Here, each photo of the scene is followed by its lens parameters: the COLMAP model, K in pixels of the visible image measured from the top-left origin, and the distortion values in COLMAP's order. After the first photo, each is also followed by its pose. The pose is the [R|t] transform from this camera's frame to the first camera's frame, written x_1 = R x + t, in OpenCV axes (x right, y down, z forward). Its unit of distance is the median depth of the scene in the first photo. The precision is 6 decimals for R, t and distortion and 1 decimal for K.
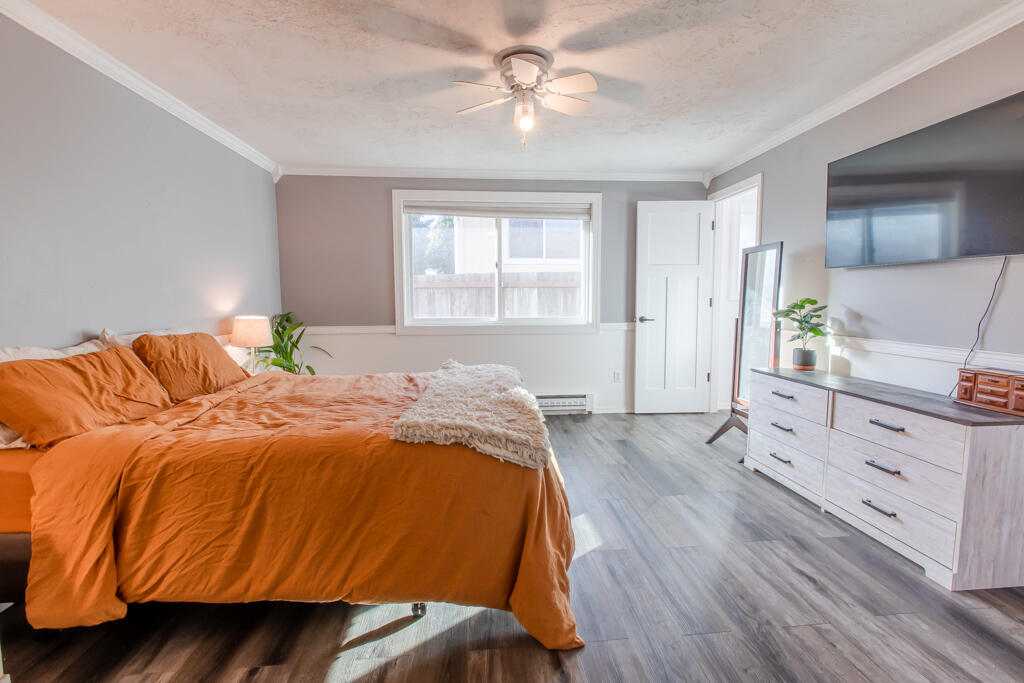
lens RADIAL K [[461.5, 0, 513.5], [0, 461.5, 338.3], [0, 0, 1]] dist [-0.001654, -0.000158]
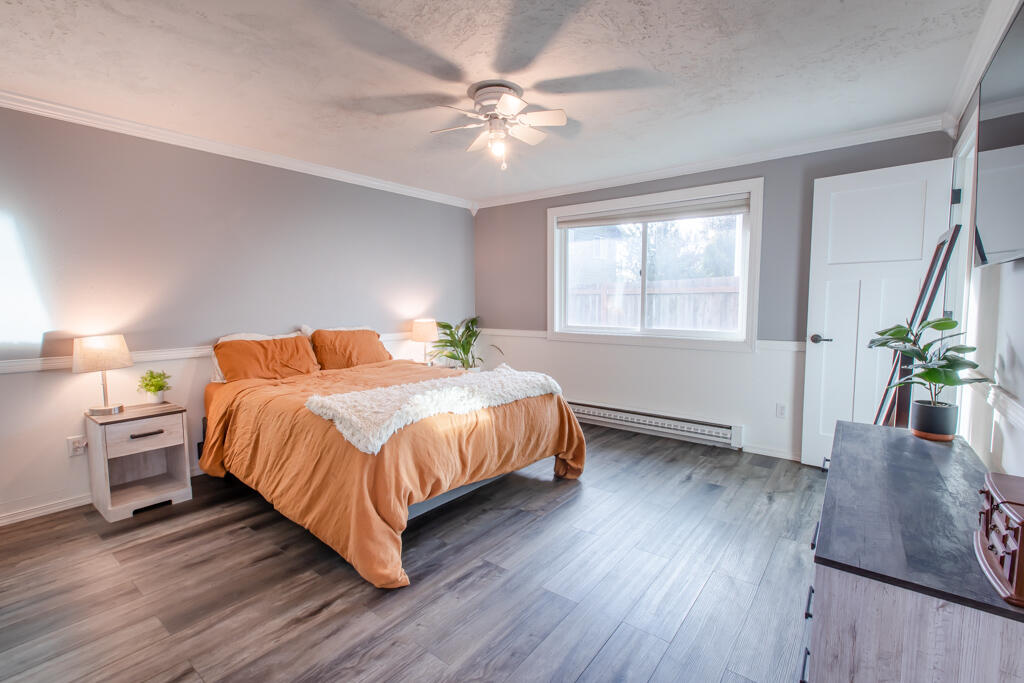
lens RADIAL K [[461.5, 0, 513.5], [0, 461.5, 338.3], [0, 0, 1]] dist [-0.001654, -0.000158]
pose [[0.731160, 0.057731, -0.679759, 0.439430], [-0.061193, 0.997946, 0.018933, -0.026647], [0.679456, 0.027754, 0.733191, 0.135155]]
